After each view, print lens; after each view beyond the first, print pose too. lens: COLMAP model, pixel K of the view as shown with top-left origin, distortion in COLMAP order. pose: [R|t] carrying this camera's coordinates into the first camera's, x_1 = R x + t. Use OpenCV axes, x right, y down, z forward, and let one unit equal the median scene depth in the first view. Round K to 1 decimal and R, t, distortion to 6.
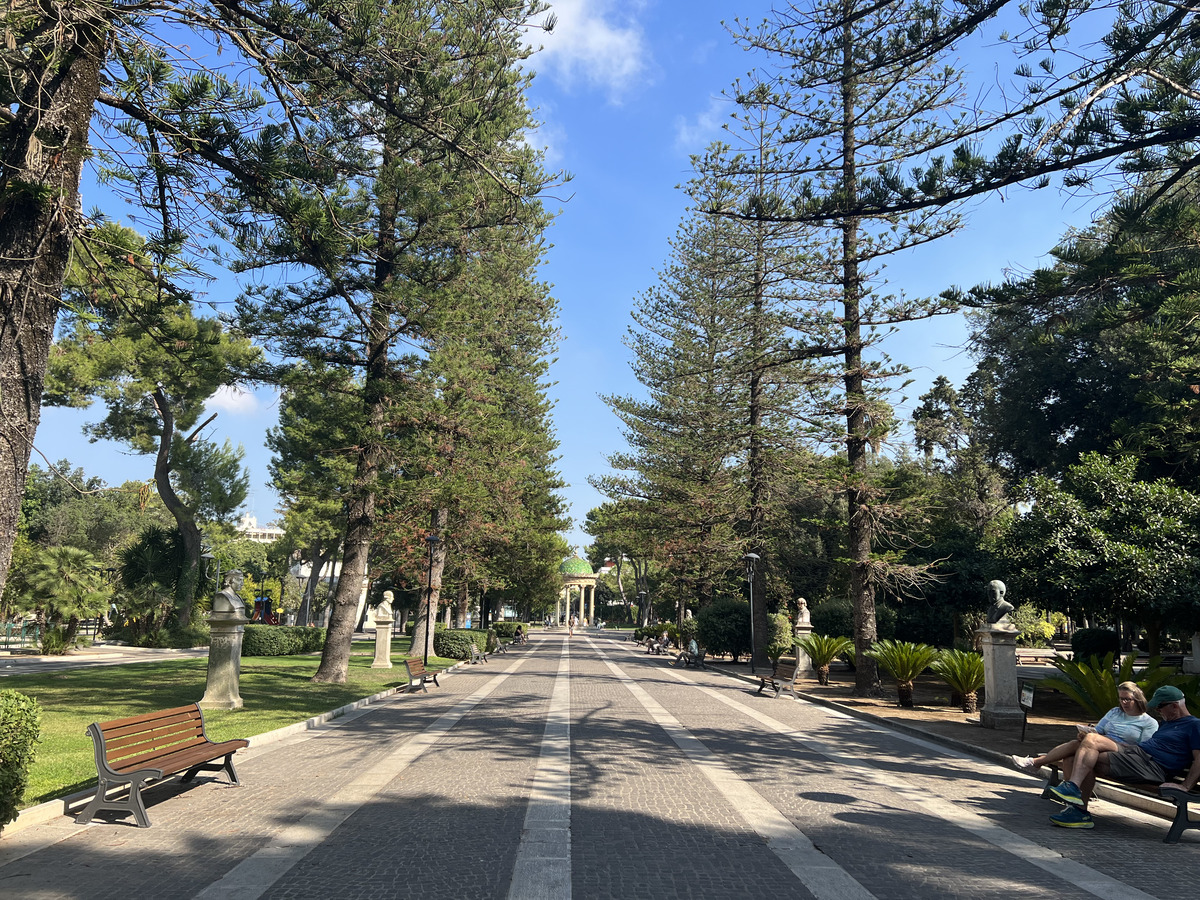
lens RADIAL K [[903.8, 0, 600.0], [0, 903.8, 450.0], [0, 0, 1]] dist [0.003086, 0.000436]
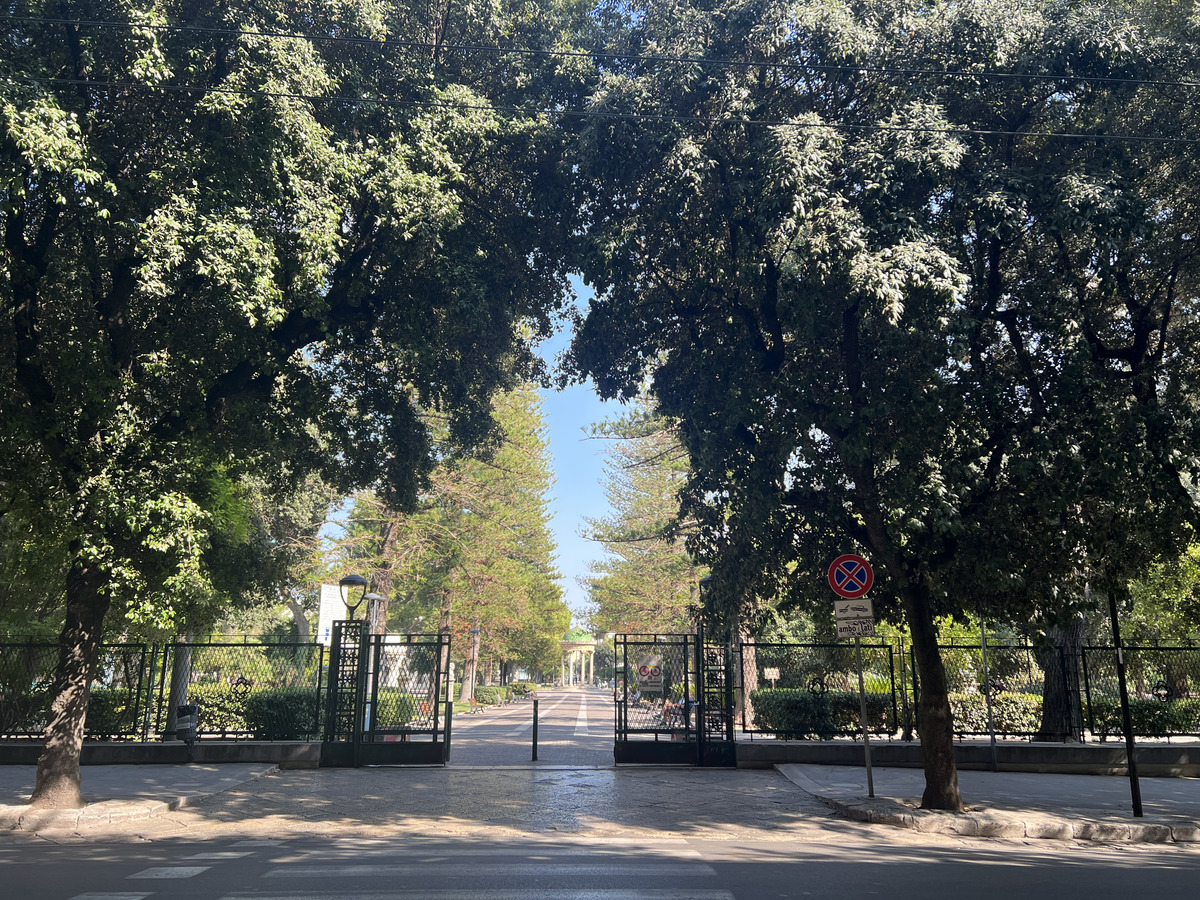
lens RADIAL K [[903.8, 0, 600.0], [0, 903.8, 450.0], [0, 0, 1]] dist [0.003086, 0.000436]
pose [[0.999763, -0.017496, -0.012951, 0.041993], [0.016611, 0.997708, -0.065590, -0.067142], [0.014069, 0.065359, 0.997763, -0.381937]]
